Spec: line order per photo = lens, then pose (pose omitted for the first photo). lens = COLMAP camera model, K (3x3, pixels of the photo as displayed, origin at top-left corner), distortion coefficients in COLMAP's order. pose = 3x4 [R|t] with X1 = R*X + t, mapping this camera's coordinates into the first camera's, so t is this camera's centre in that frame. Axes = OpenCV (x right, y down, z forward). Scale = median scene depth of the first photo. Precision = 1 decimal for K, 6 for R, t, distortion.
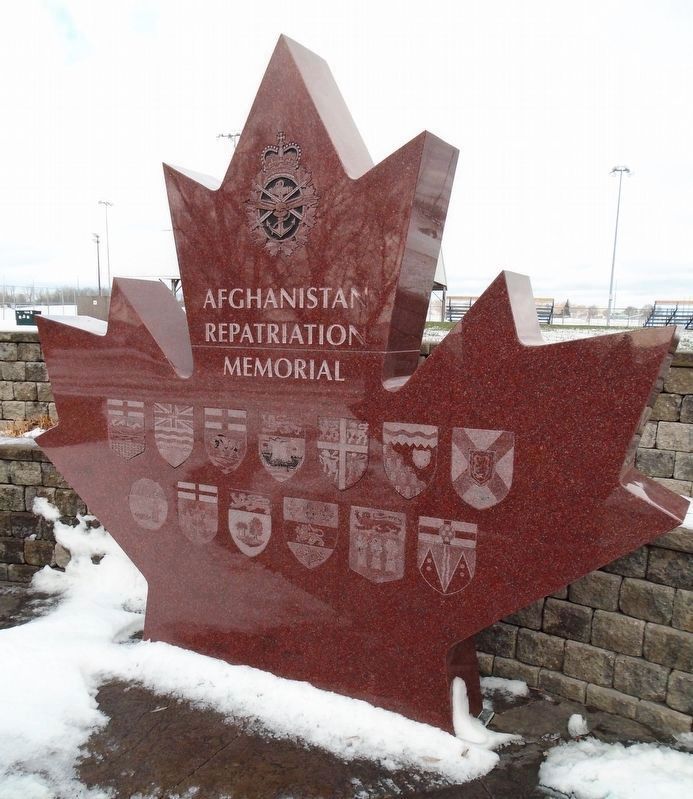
lens RADIAL K [[670.7, 0, 348.5], [0, 670.7, 442.1], [0, 0, 1]] dist [-0.010582, -0.003200]
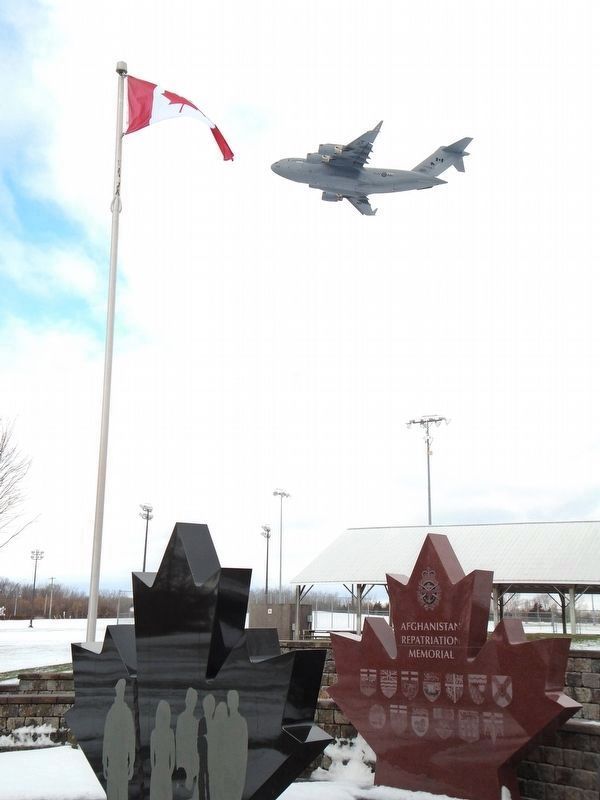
lens RADIAL K [[979.8, 0, 300.0], [0, 979.8, 400.0], [0, 0, 1]] dist [0.134158, 0.003191]
pose [[0.955967, -0.073673, -0.284076, 0.563065], [-0.045255, 0.919392, -0.390731, 0.495107], [0.289964, 0.386381, 0.875574, -2.813404]]
